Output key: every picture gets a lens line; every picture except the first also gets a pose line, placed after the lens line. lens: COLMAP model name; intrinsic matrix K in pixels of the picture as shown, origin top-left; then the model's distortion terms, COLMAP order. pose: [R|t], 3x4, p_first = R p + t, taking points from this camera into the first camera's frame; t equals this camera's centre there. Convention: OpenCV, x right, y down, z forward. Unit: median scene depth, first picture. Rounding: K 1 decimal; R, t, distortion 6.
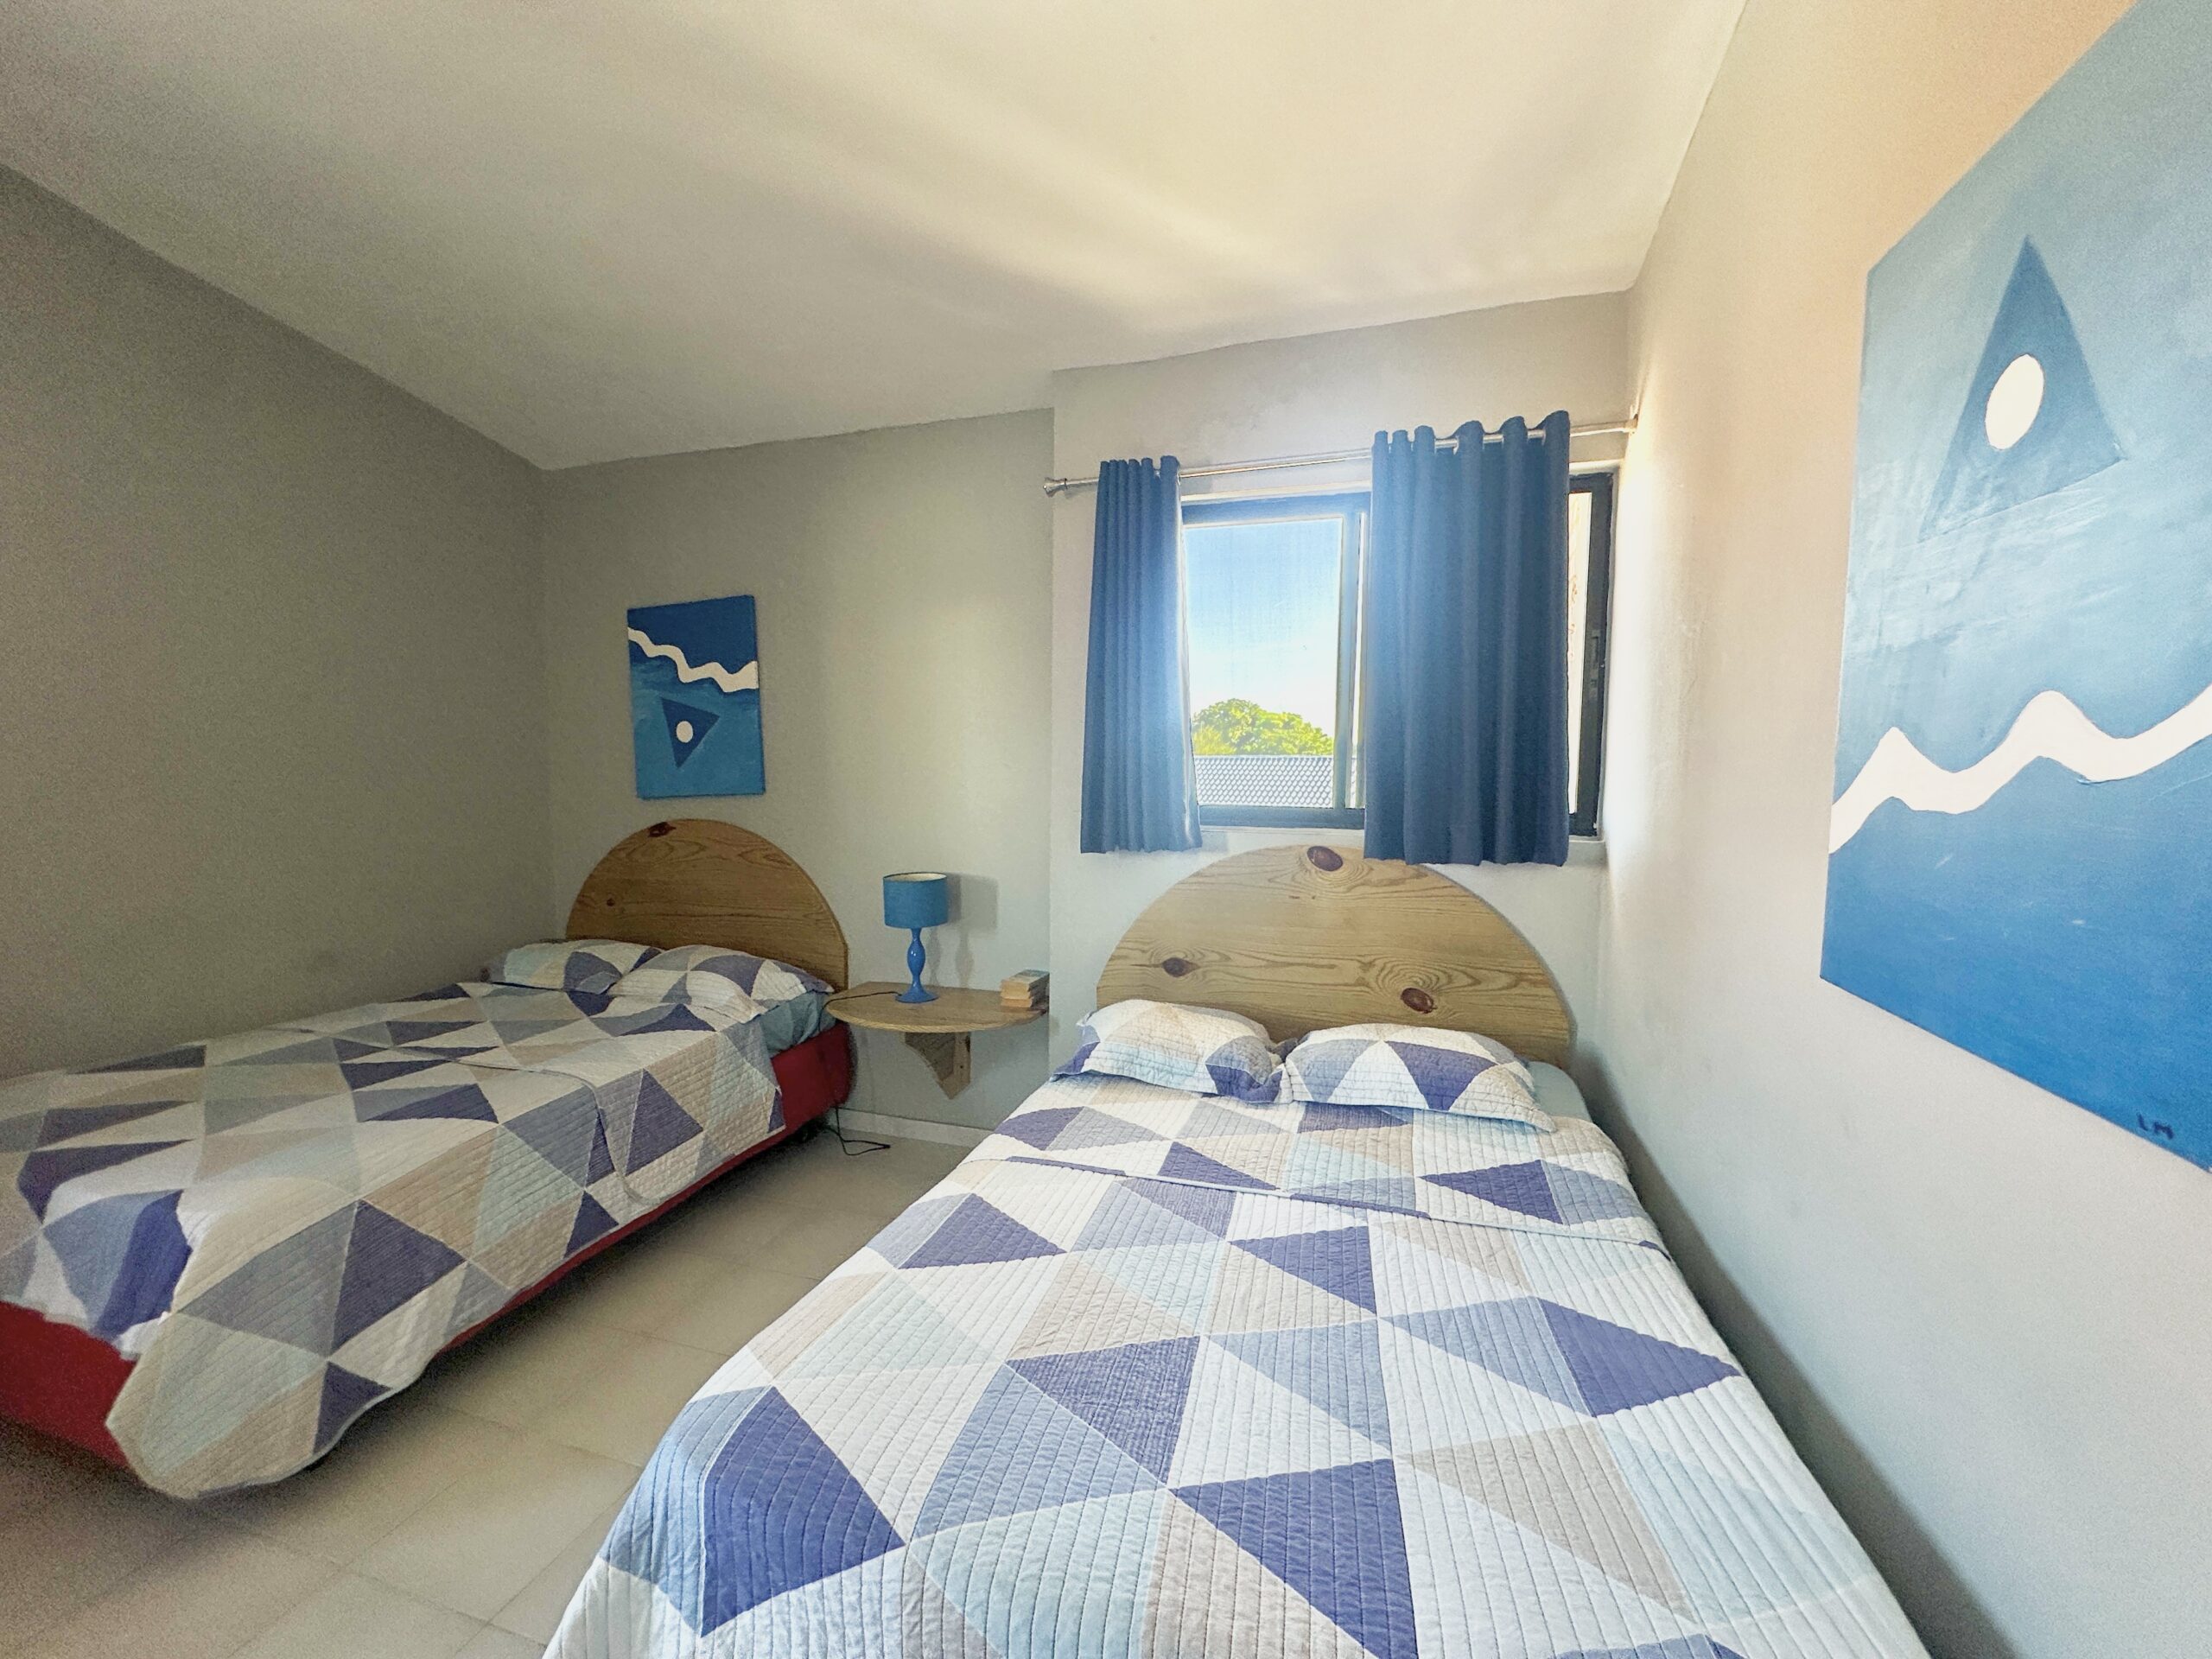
lens RADIAL K [[881.7, 0, 1101.8], [0, 881.7, 833.4], [0, 0, 1]] dist [-0.004142, 0.000513]
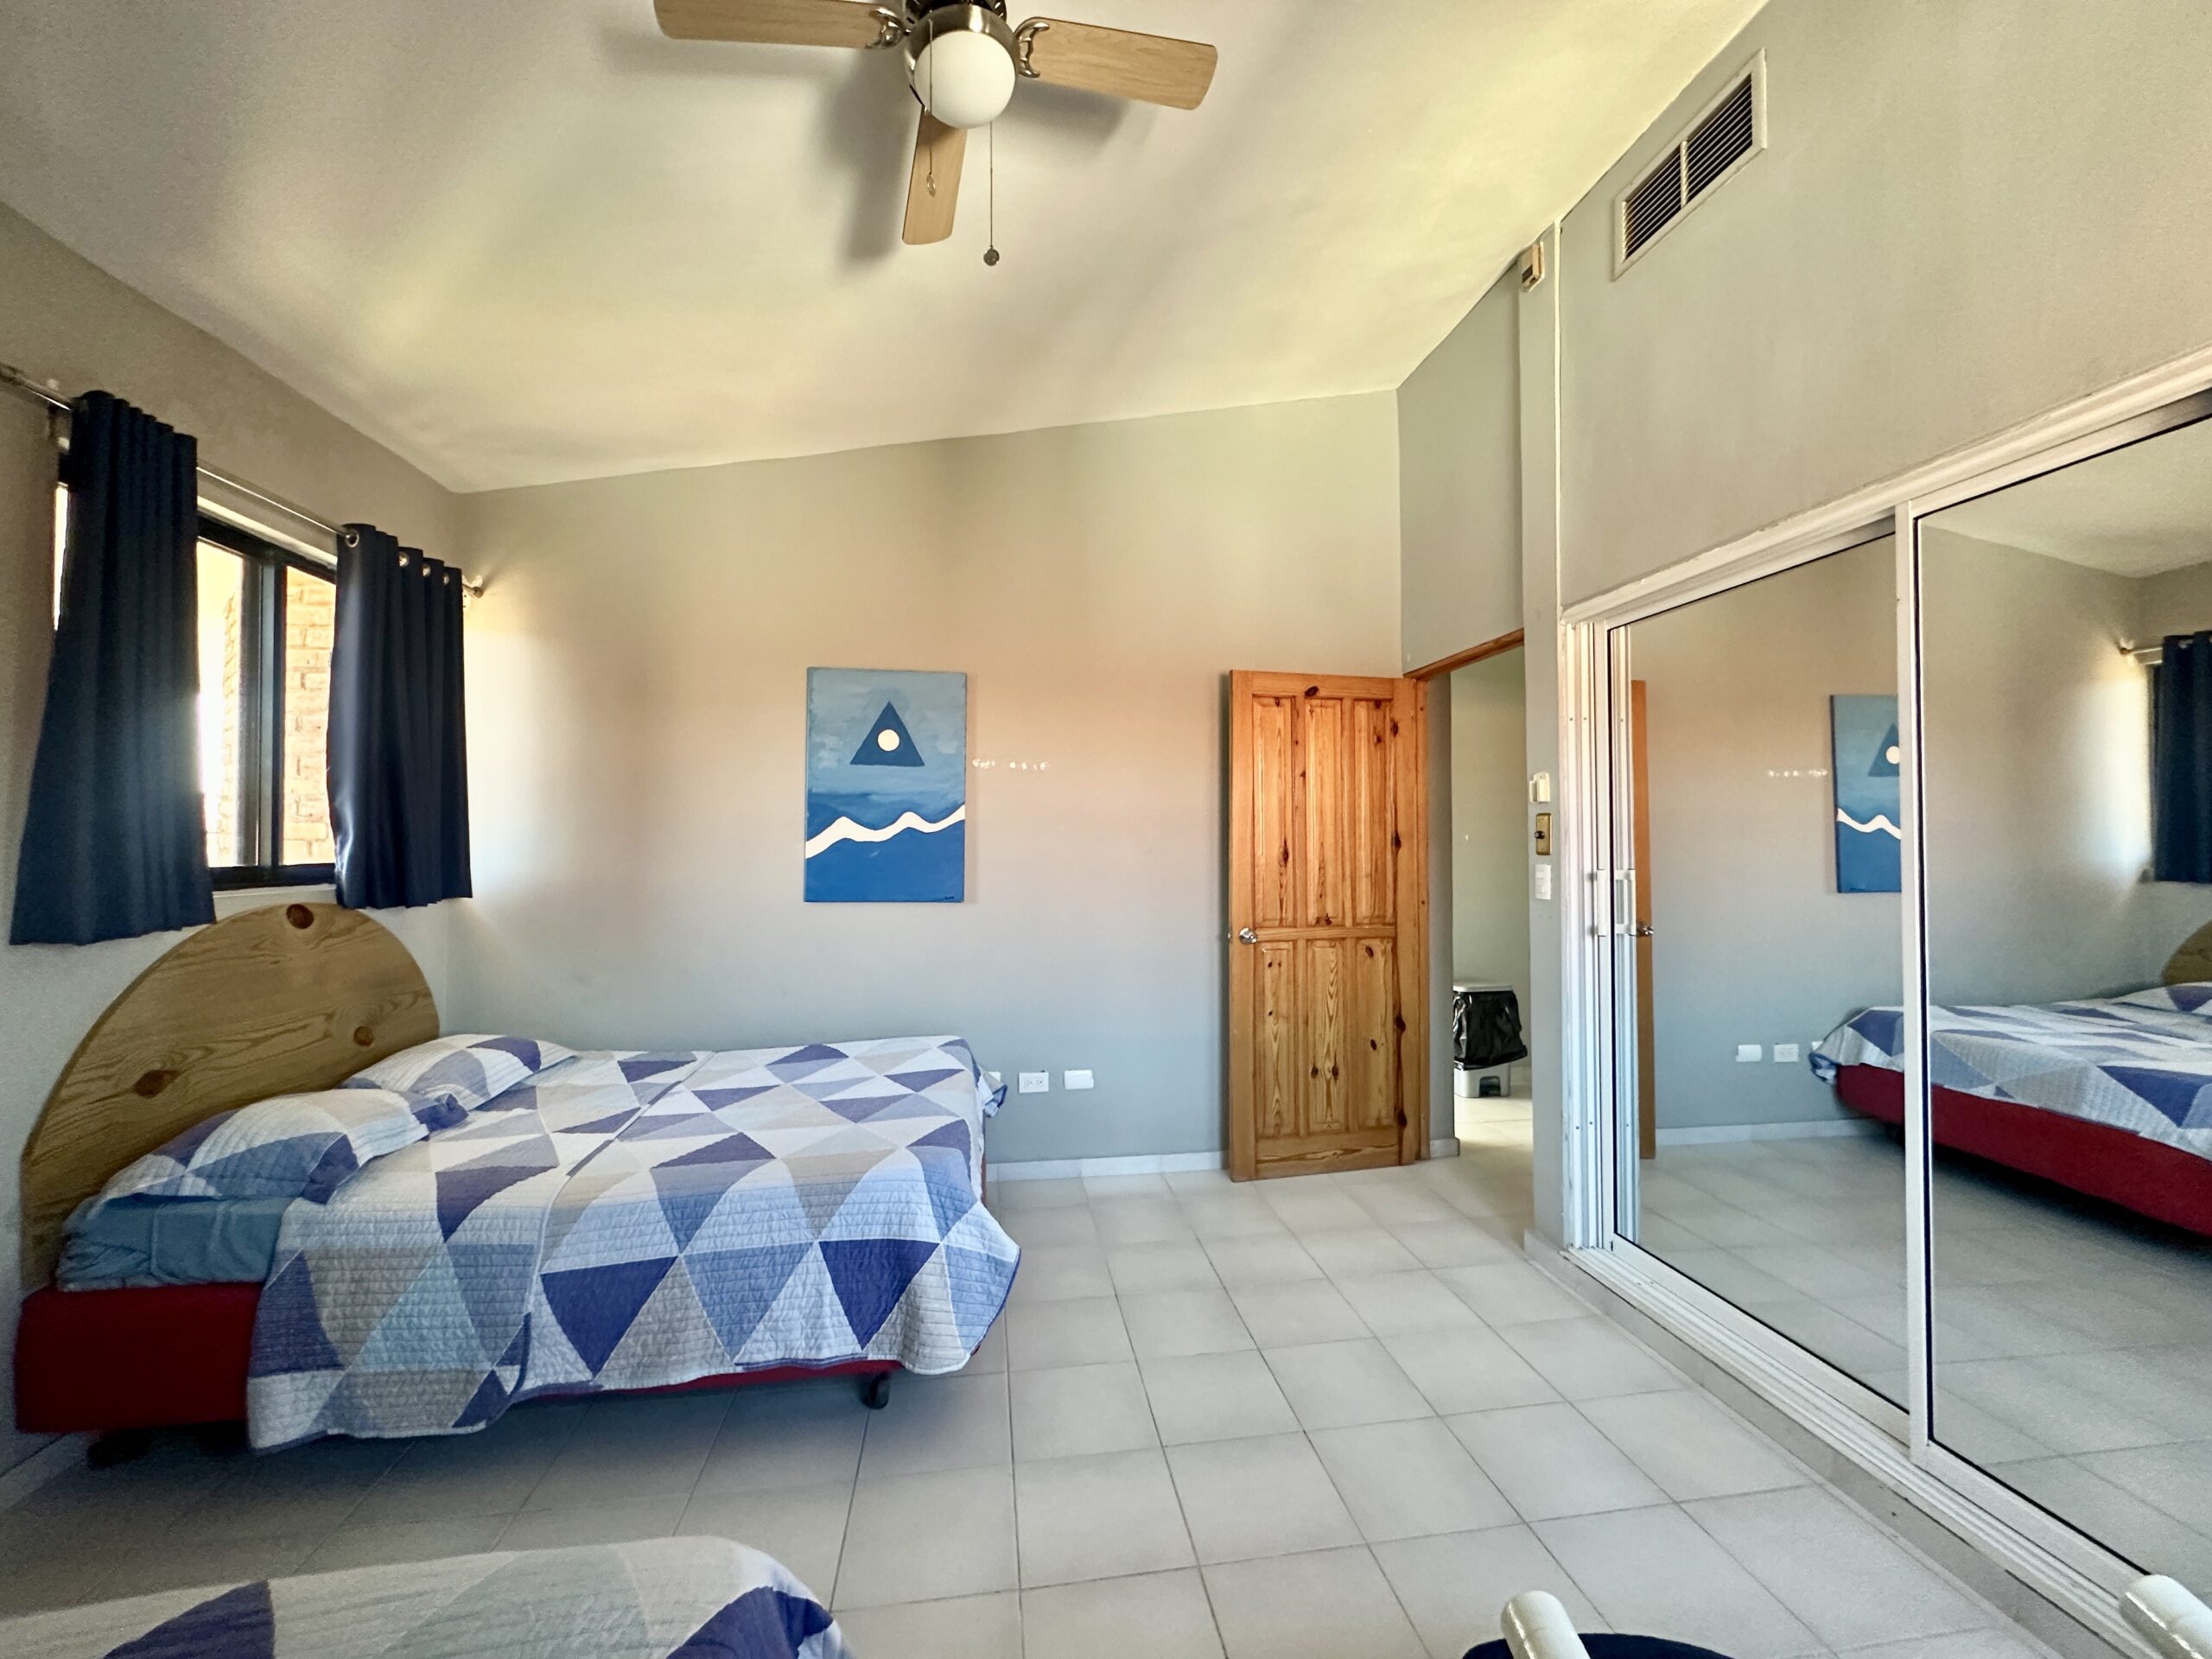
lens RADIAL K [[881.7, 0, 1111.1], [0, 881.7, 826.9], [0, 0, 1]] dist [-0.004142, 0.000513]
pose [[-0.415043, 0.004691, 0.909790, -1.187874], [0.061089, 0.997874, 0.022723, -0.044599], [-0.907749, 0.065009, -0.414447, 0.689957]]
